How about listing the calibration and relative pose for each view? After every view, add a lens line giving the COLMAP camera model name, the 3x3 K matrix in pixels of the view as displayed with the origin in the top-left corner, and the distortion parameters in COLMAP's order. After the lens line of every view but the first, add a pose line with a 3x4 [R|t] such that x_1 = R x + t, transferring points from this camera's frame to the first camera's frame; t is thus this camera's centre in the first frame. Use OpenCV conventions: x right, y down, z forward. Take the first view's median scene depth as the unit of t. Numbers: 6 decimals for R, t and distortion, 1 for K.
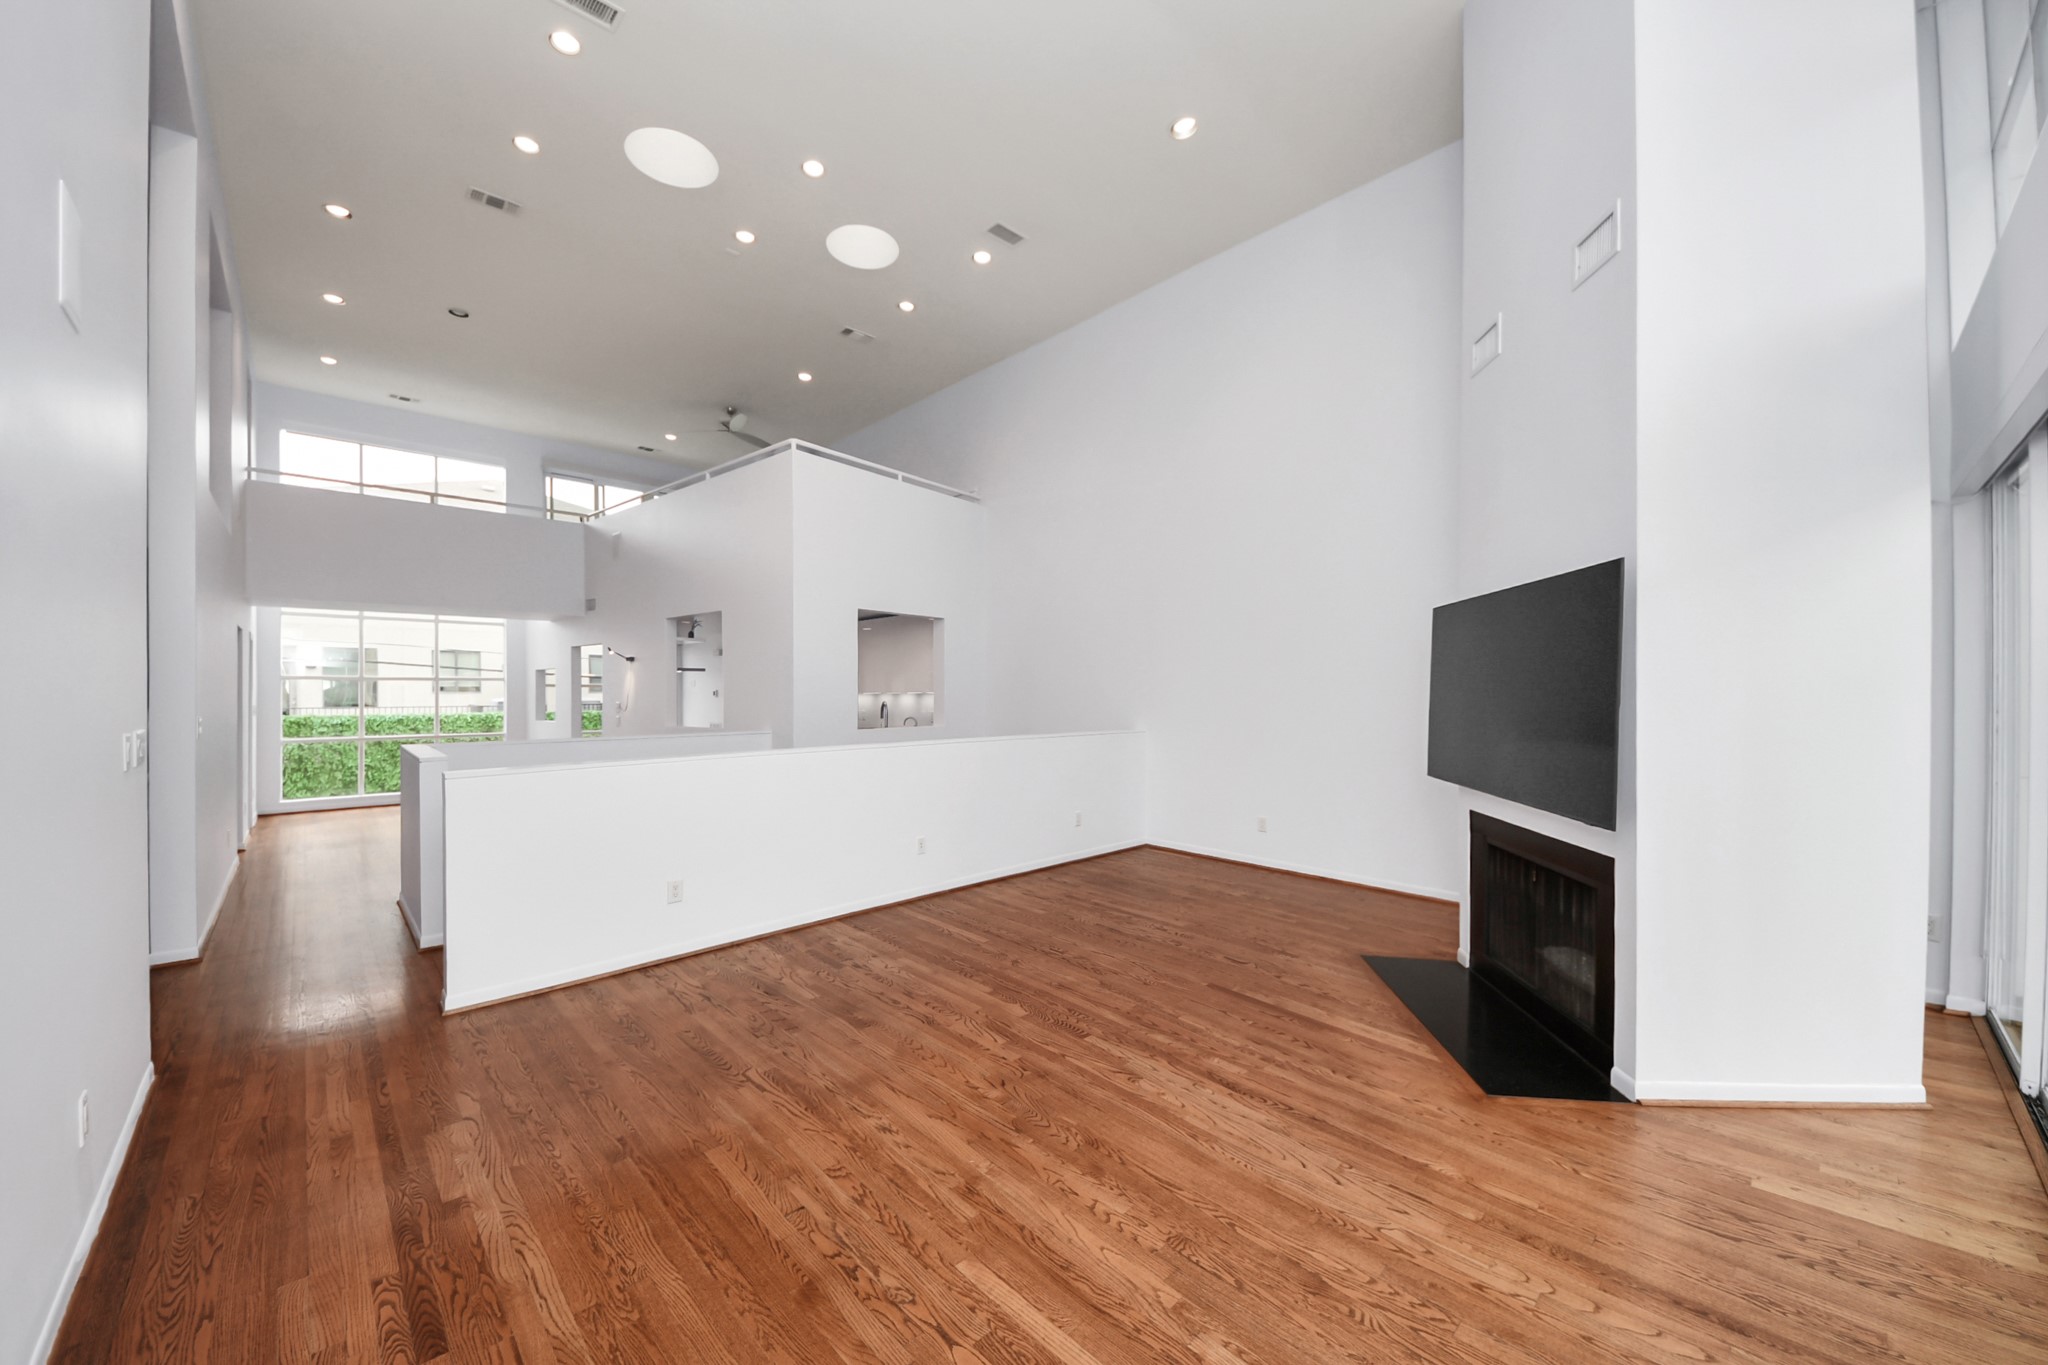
lens RADIAL K [[730.5, 0, 1017.3], [0, 730.5, 682.6], [0, 0, 1]] dist [0.043863, -0.027929]
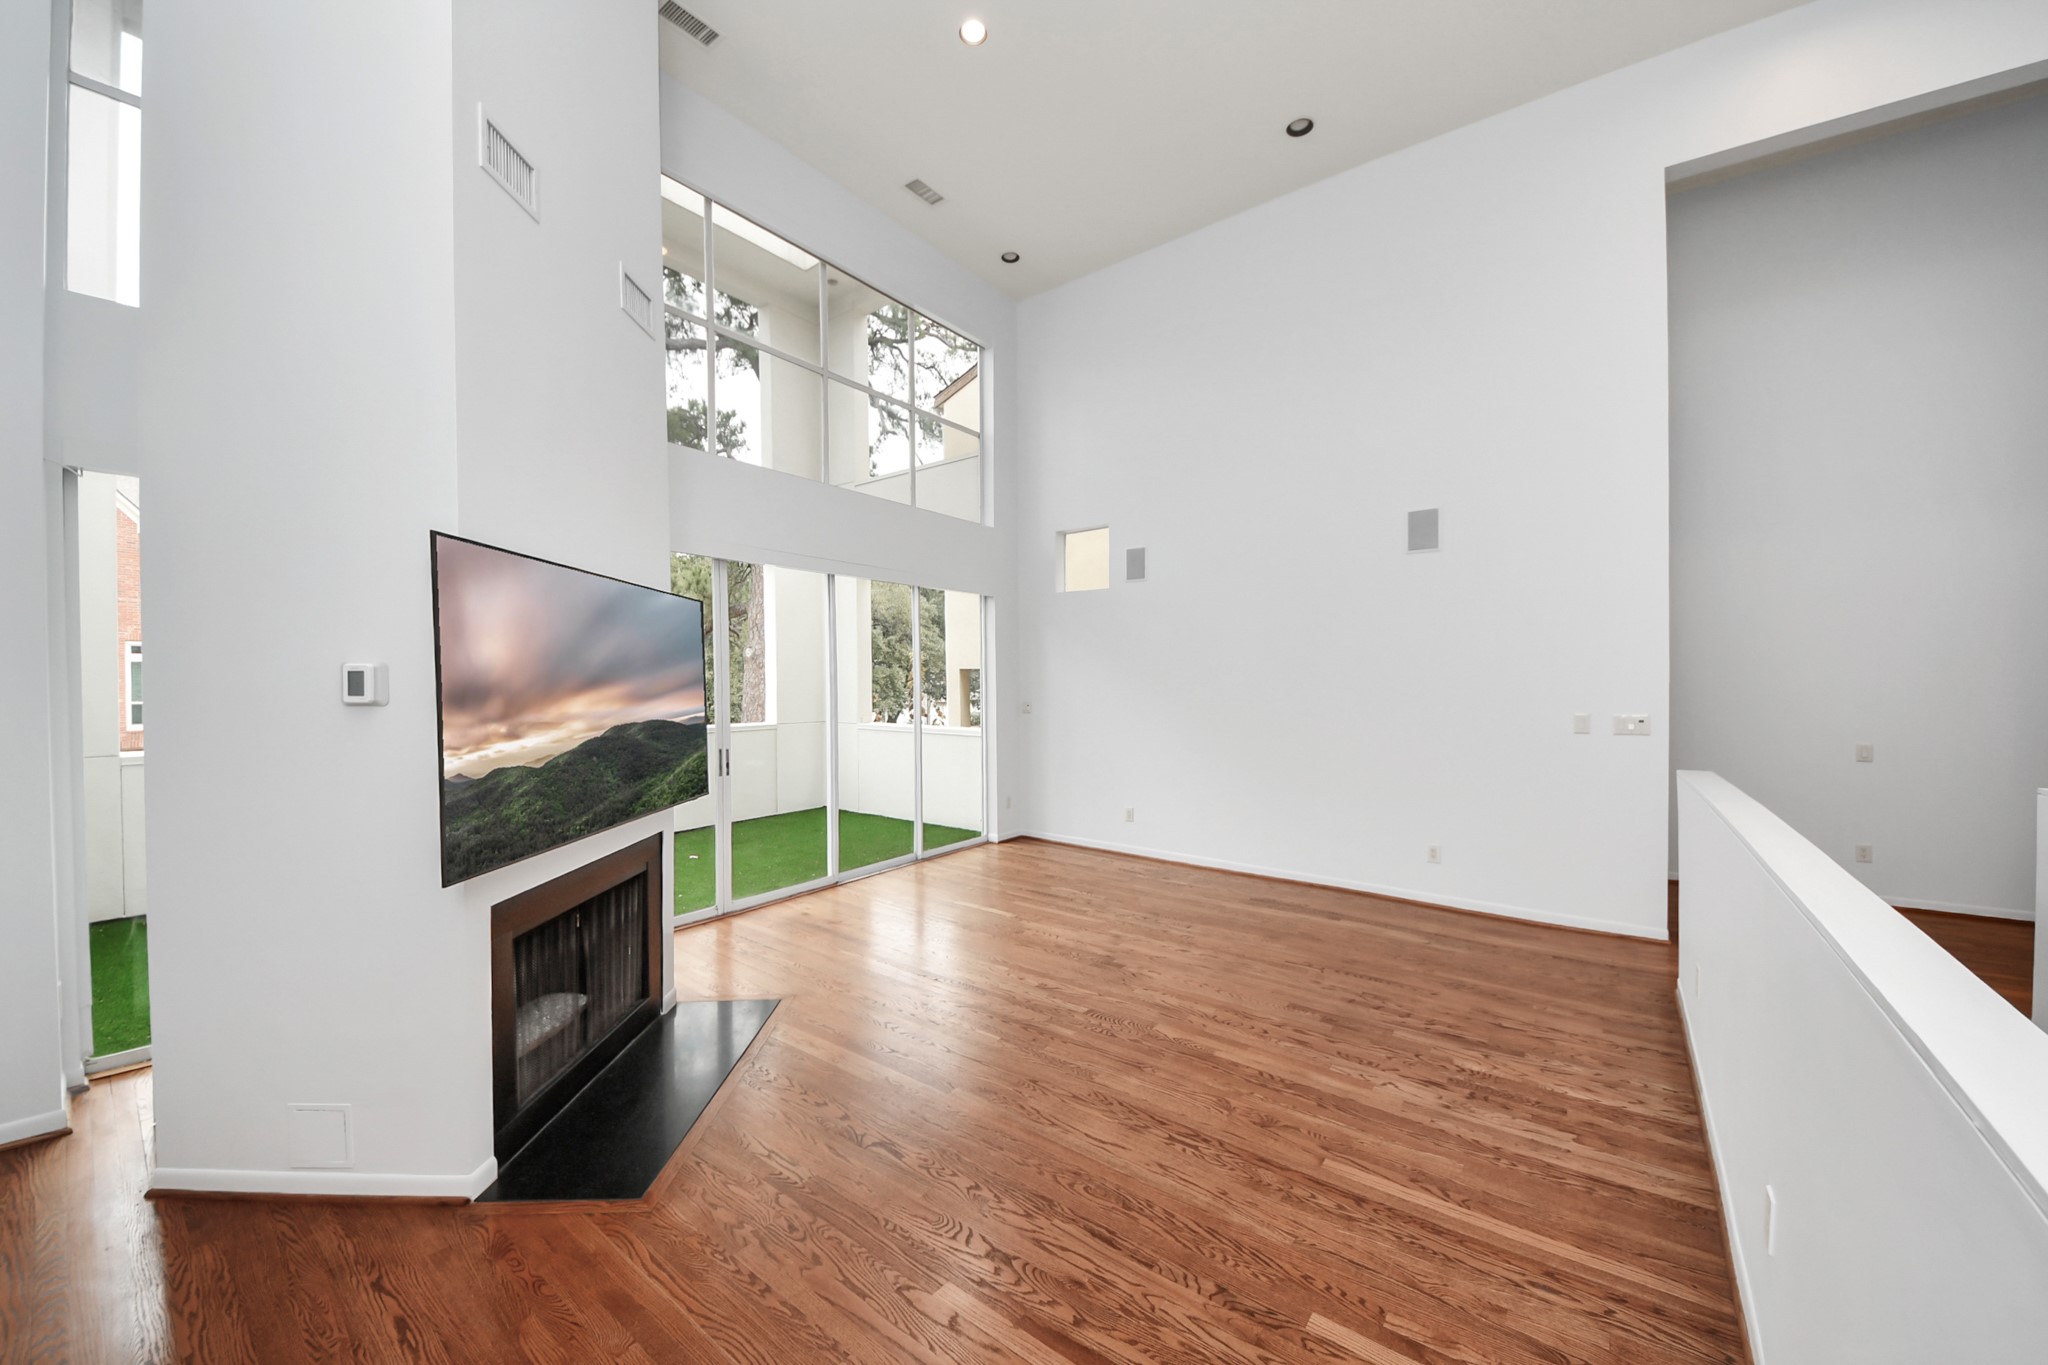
lens RADIAL K [[730.5, 0, 1017.3], [0, 730.5, 682.6], [0, 0, 1]] dist [0.043863, -0.027929]
pose [[-0.988220, 0.004397, -0.152975, 0.317548], [0.006010, 0.999931, -0.010084, 0.002687], [0.152920, -0.010884, -0.988179, 1.820232]]
